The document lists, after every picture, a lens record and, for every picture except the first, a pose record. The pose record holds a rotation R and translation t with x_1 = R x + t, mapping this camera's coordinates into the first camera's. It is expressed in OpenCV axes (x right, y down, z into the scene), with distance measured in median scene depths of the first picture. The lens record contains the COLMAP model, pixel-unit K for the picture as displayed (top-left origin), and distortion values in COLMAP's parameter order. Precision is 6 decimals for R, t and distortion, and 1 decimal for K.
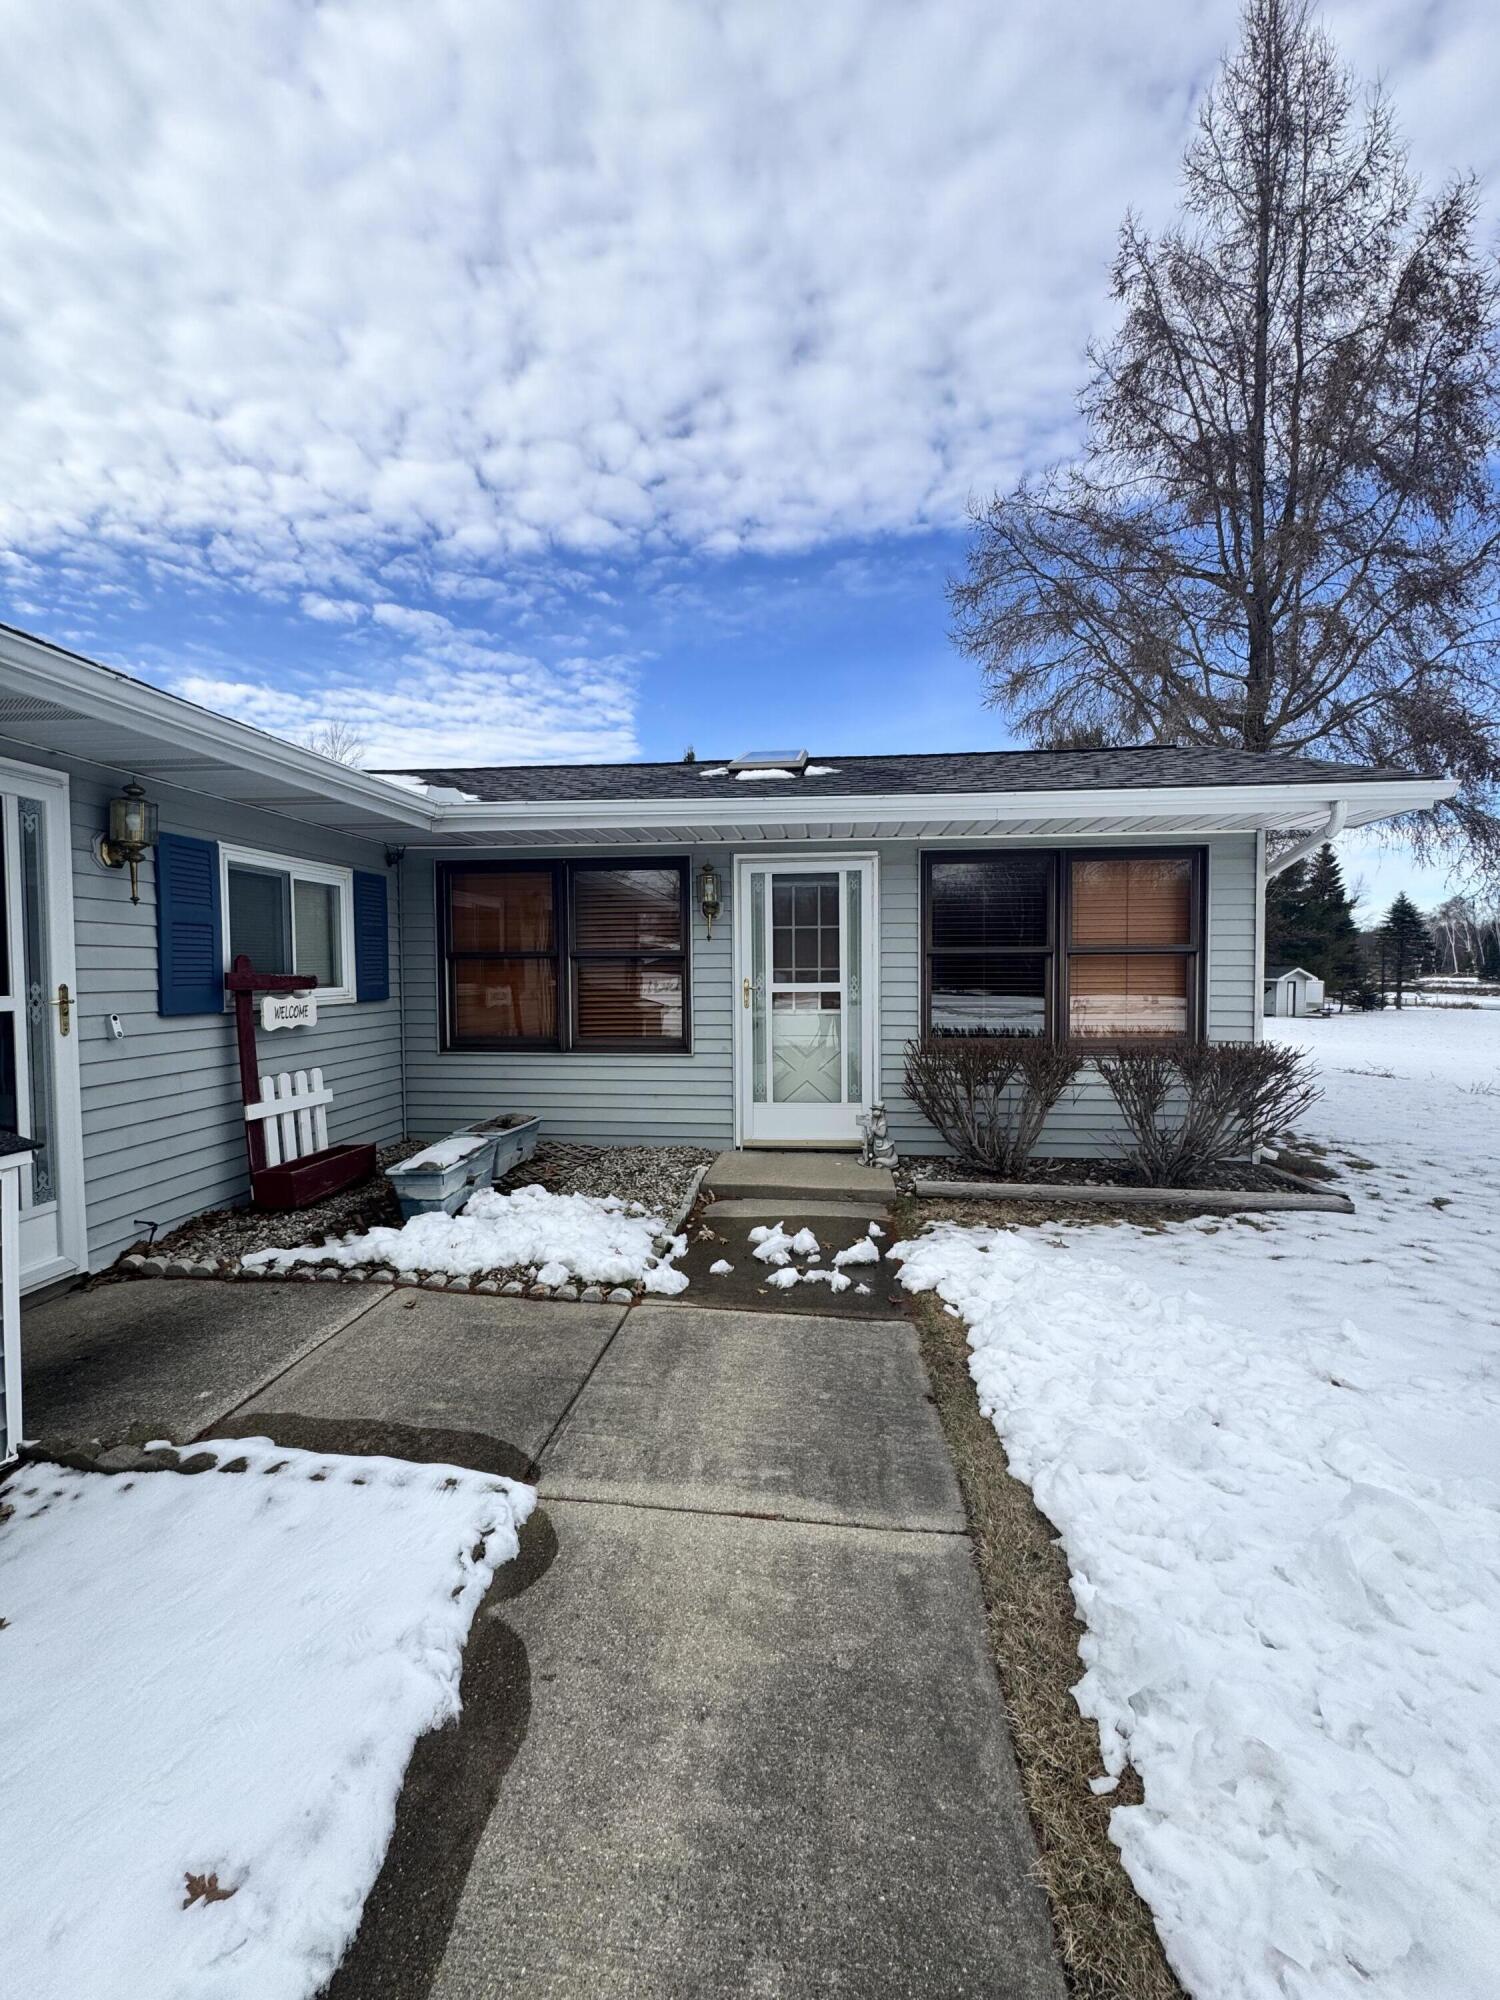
lens RADIAL K [[801.5, 0, 751.9], [0, 801.5, 998.0], [0, 0, 1]] dist [-0.003974, -0.000081]
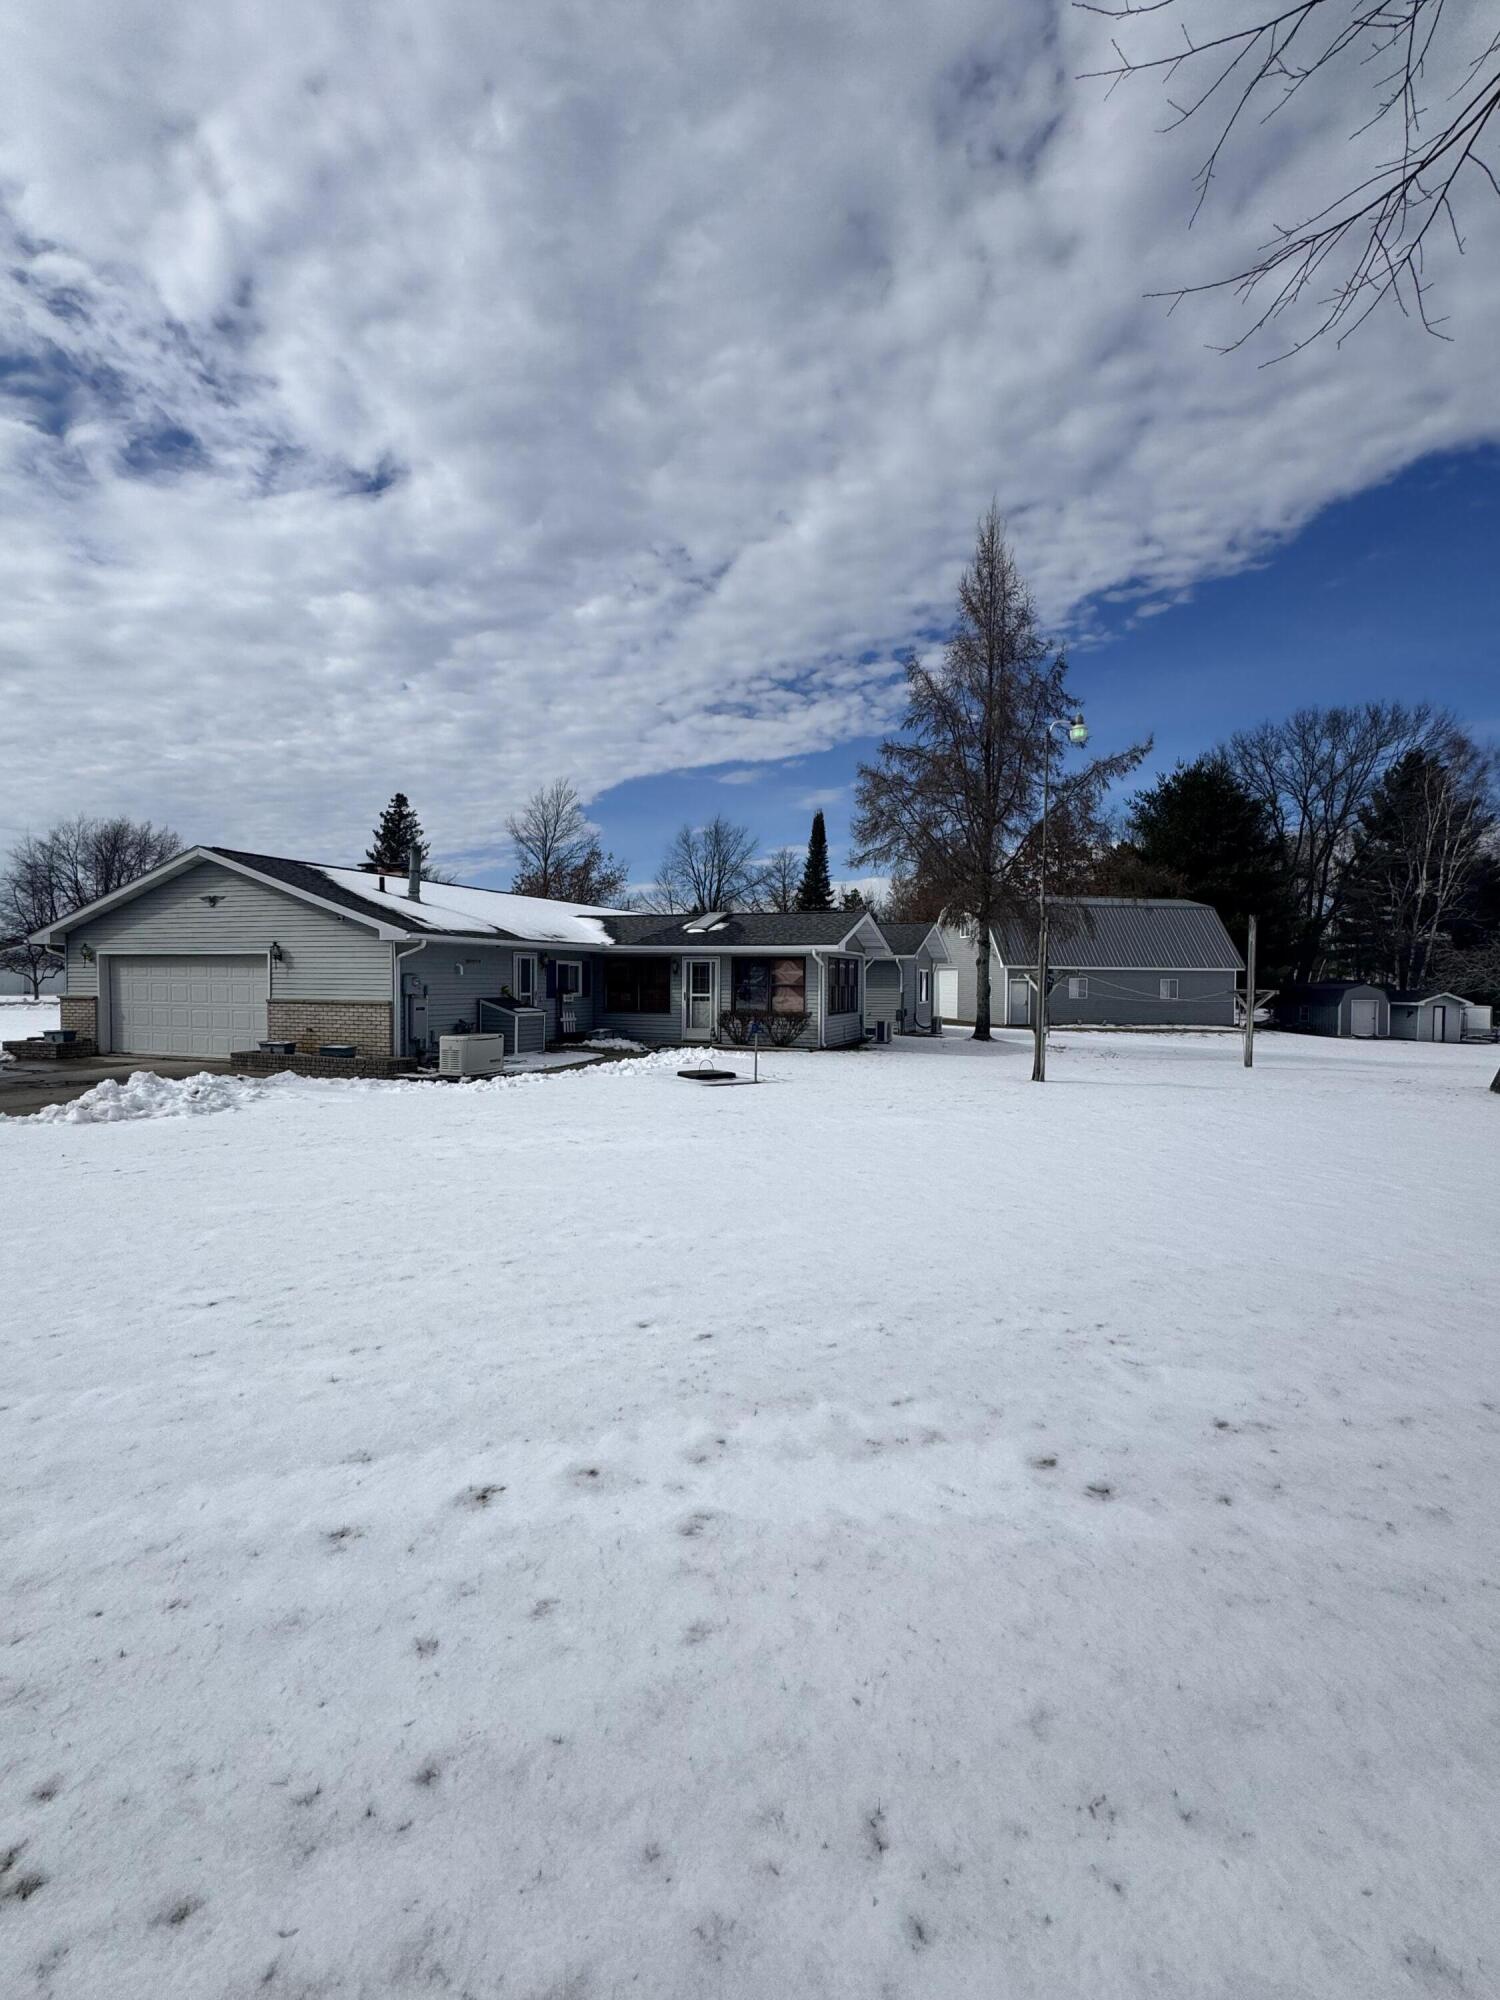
lens RADIAL K [[913.1, 0, 757.0], [0, 913.1, 1001.4], [0, 0, 1]] dist [-0.003079, 0.000435]
pose [[0.968555, 0.020416, -0.247959, 1.418960], [-0.023713, 0.999666, -0.010318, 0.055114], [0.247665, 0.015874, 0.968716, -3.067669]]
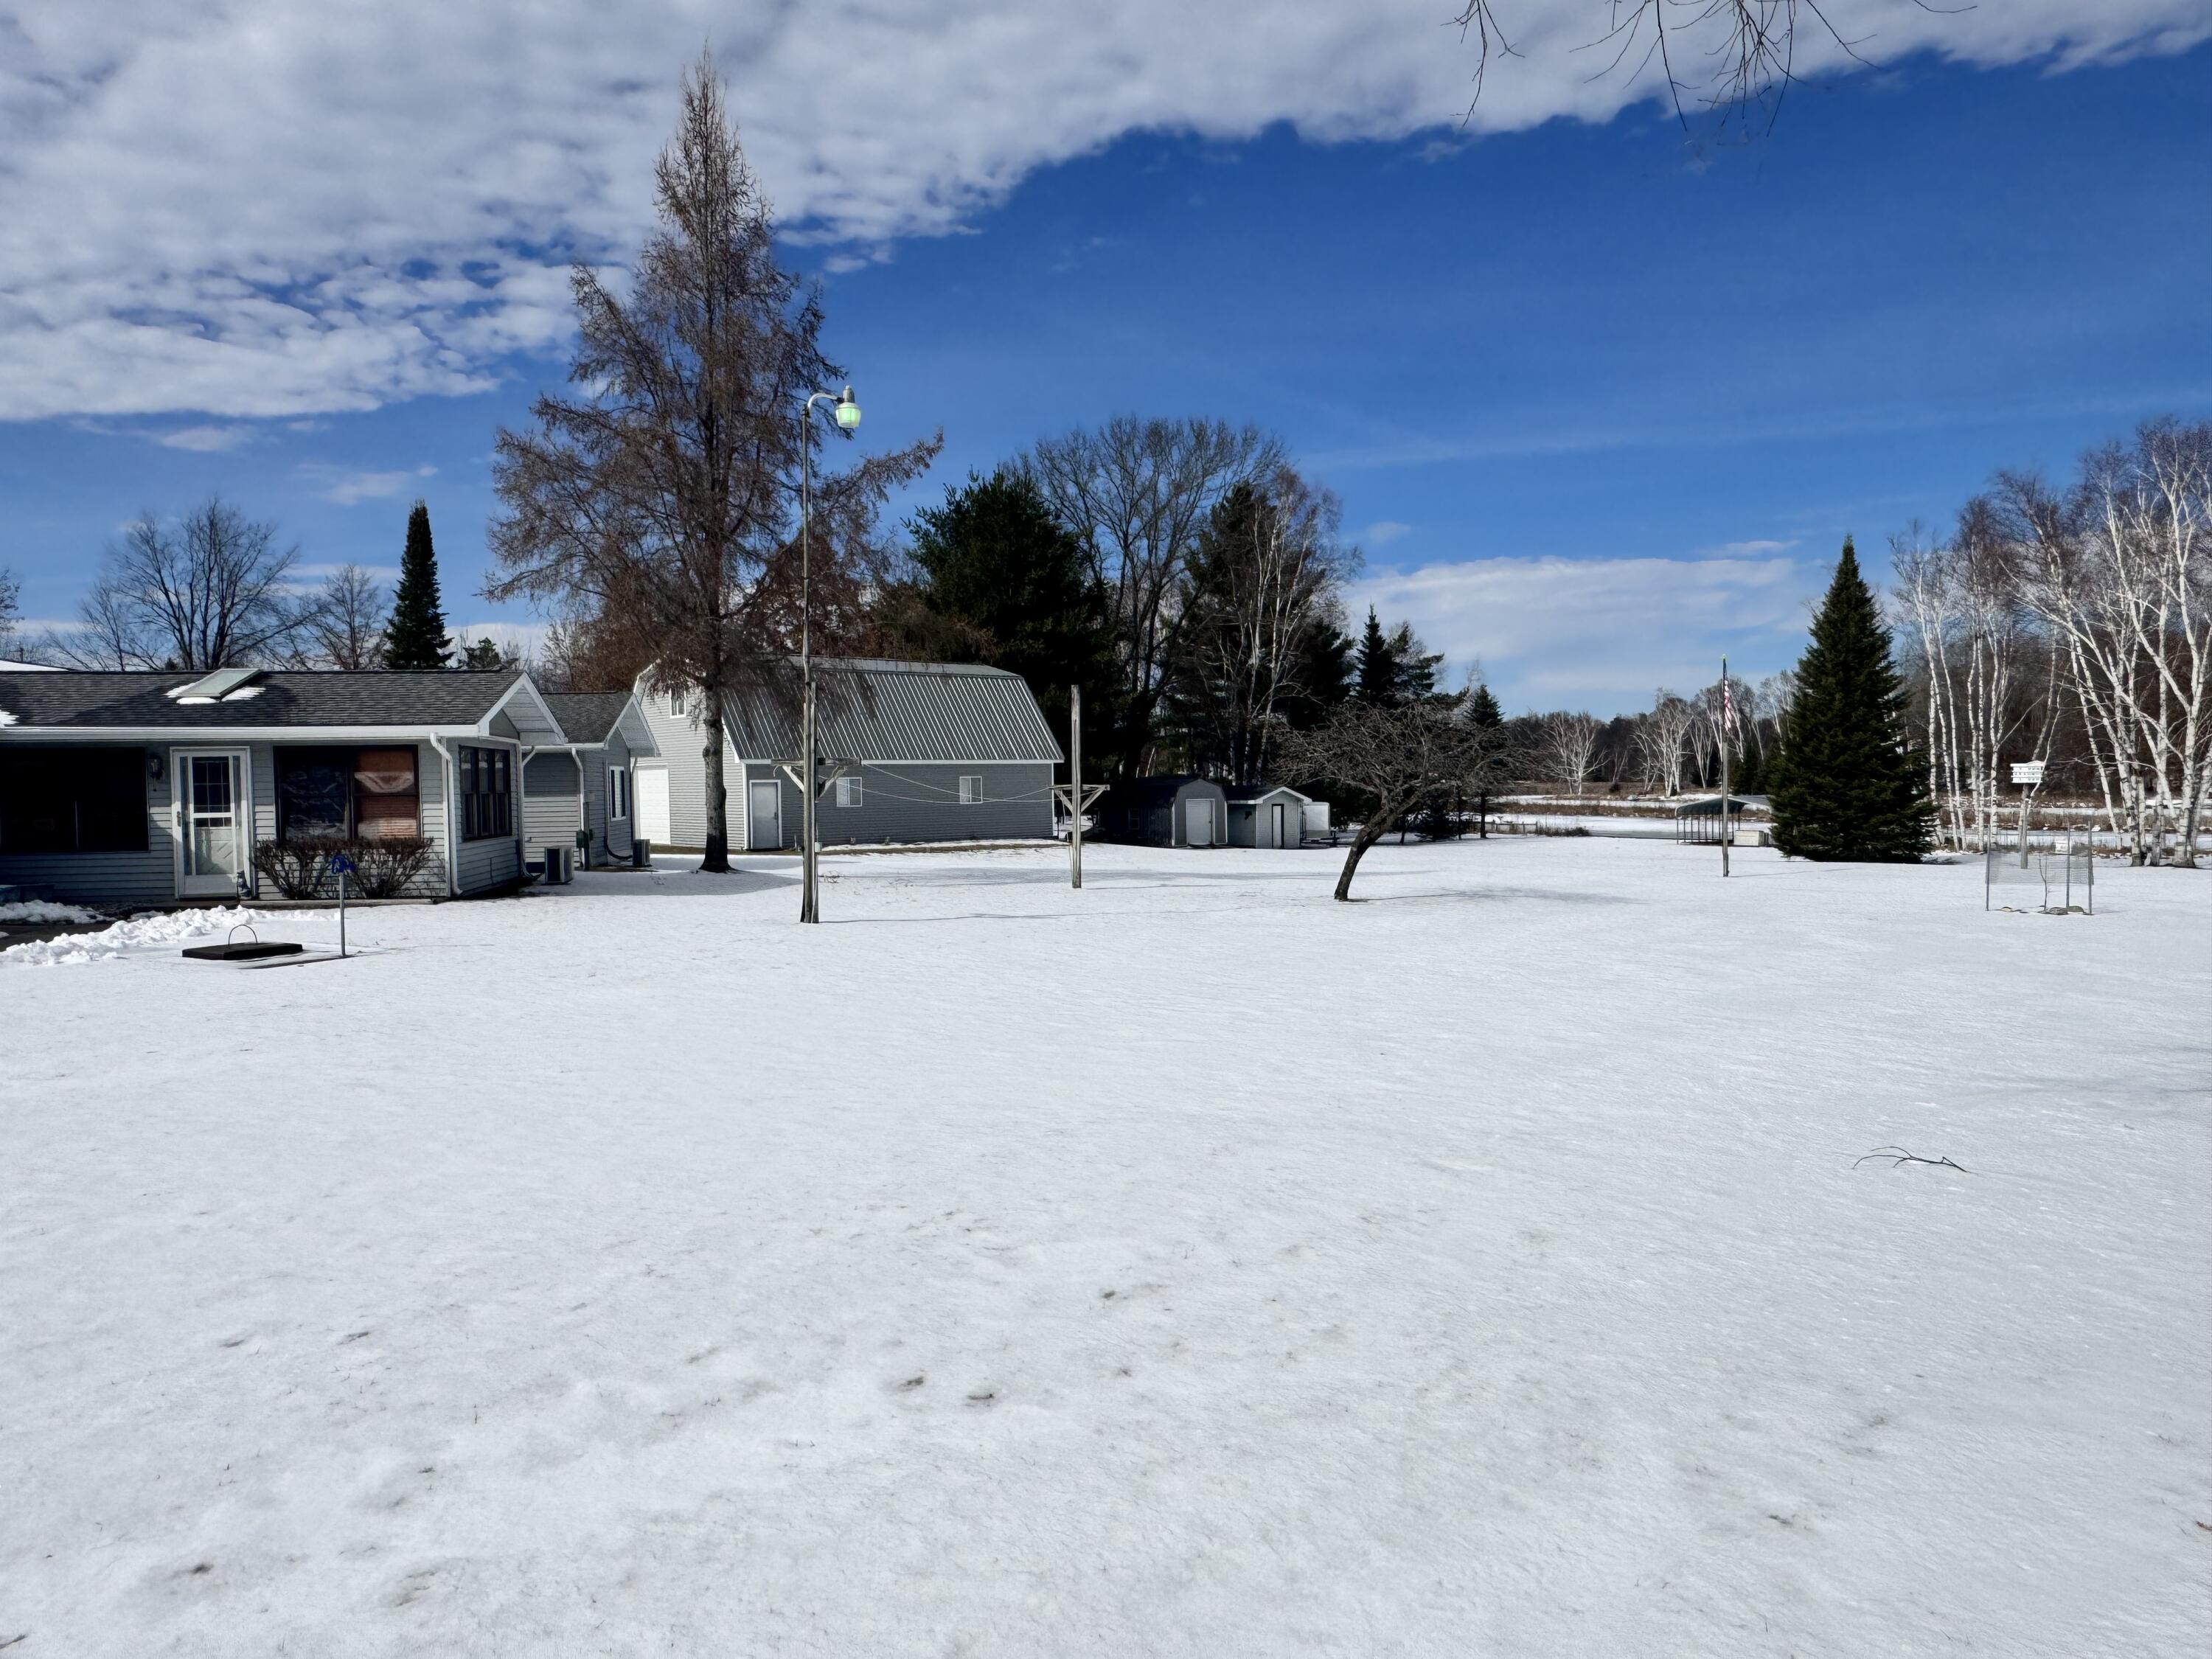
lens RADIAL K [[1406.8, 0, 1083.7], [0, 1406.8, 828.1], [0, 0, 1]] dist [-0.003150, 0.003328]
pose [[0.967230, -0.015135, 0.253452, 1.372493], [0.017125, 0.999837, -0.005647, 0.080766], [-0.253325, 0.009803, 0.967332, -3.124248]]
